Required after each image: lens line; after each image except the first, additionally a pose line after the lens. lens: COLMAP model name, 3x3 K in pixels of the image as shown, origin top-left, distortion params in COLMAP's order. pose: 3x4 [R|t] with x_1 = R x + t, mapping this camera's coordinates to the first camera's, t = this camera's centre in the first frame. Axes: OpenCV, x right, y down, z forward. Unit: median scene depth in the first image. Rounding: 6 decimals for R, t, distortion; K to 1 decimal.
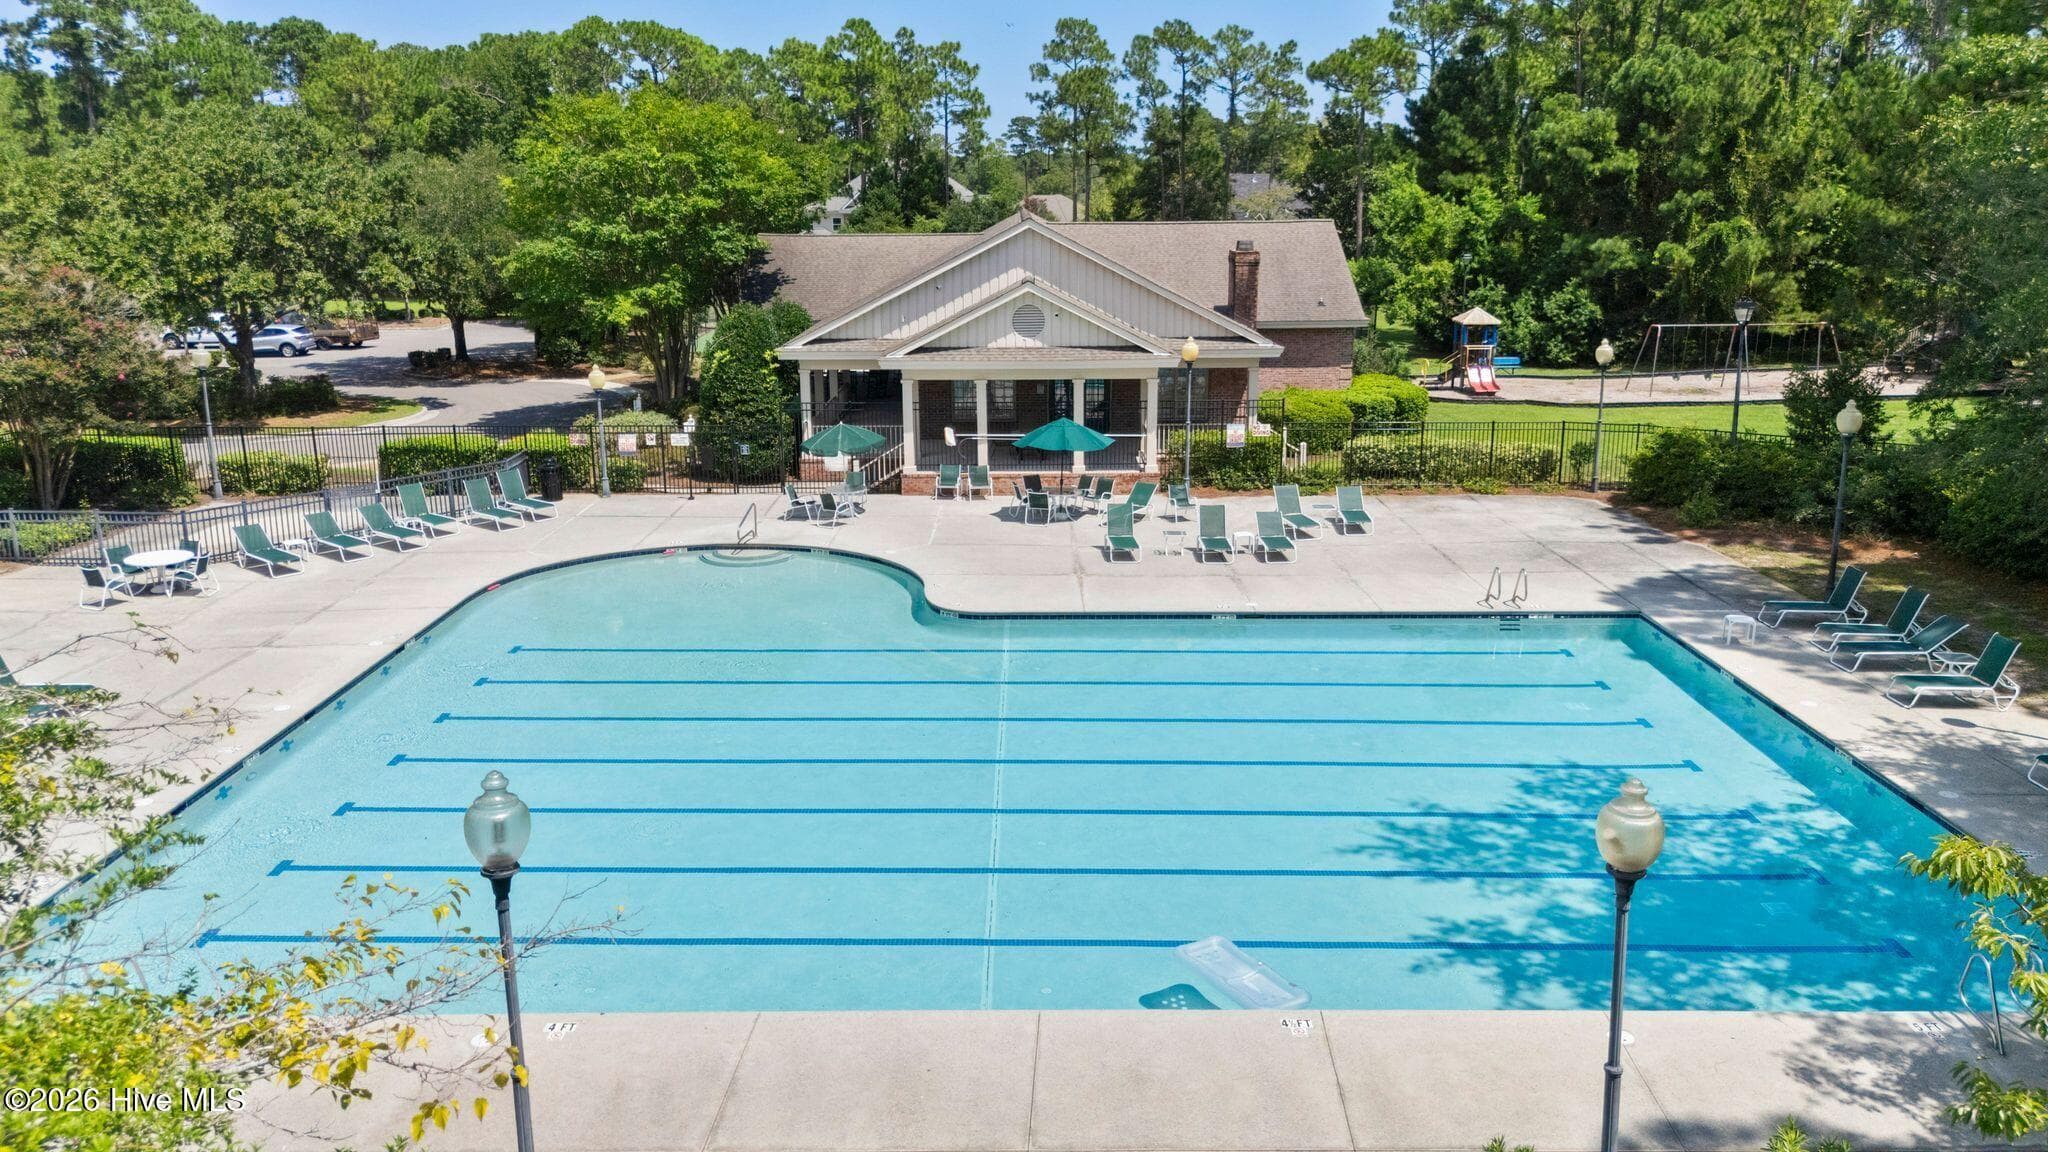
lens RADIAL K [[1462.7, 0, 1024.0], [0, 1462.7, 576.0], [0, 0, 1]] dist [0.098116, -0.112851]
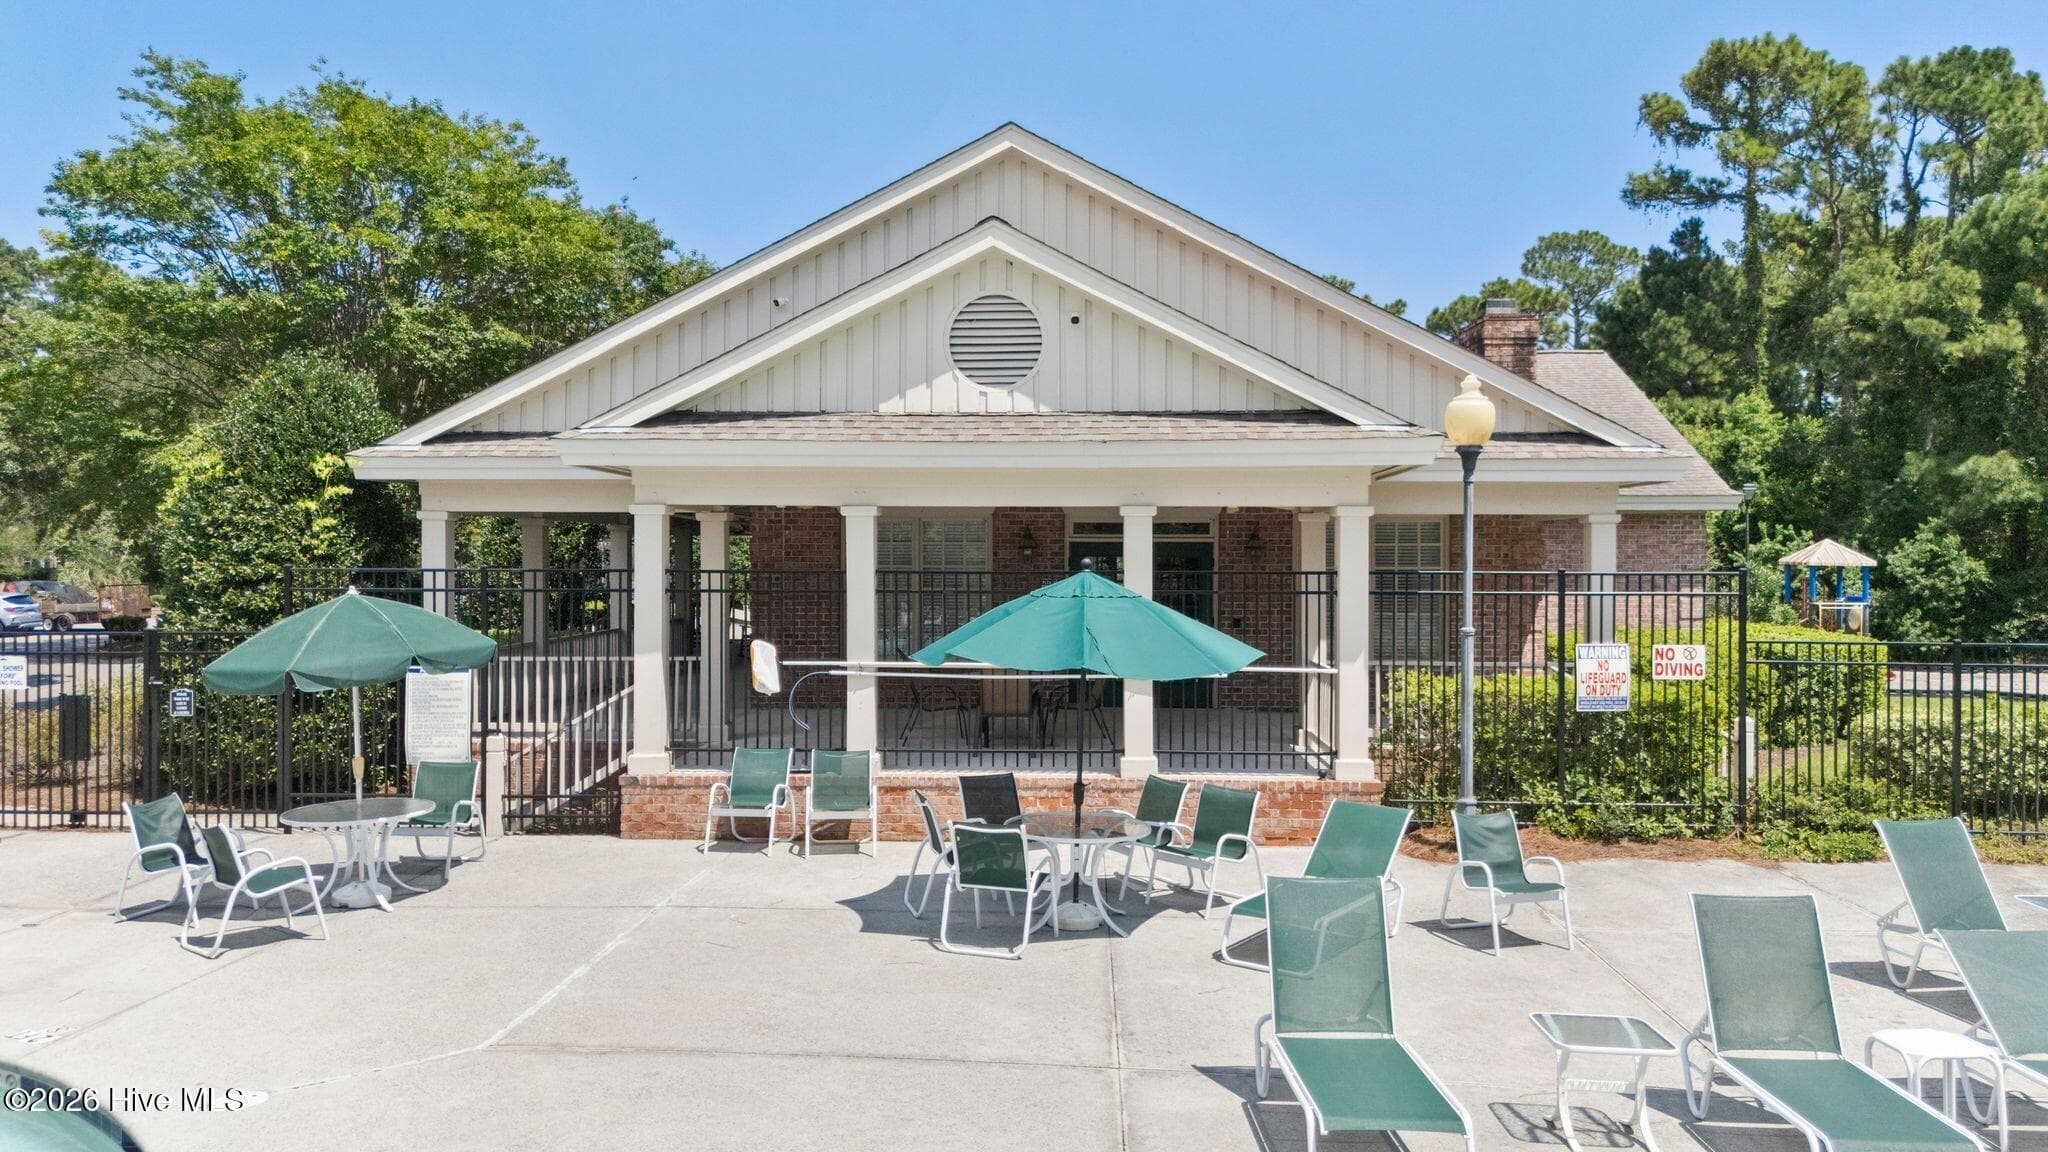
lens RADIAL K [[1462.7, 0, 1024.0], [0, 1462.7, 576.0], [0, 0, 1]] dist [0.098116, -0.112851]
pose [[0.999025, 0.007174, -0.043552, 0.025034], [-0.017405, 0.970778, -0.239349, -0.033693], [0.040562, 0.239874, 0.969956, 0.653668]]
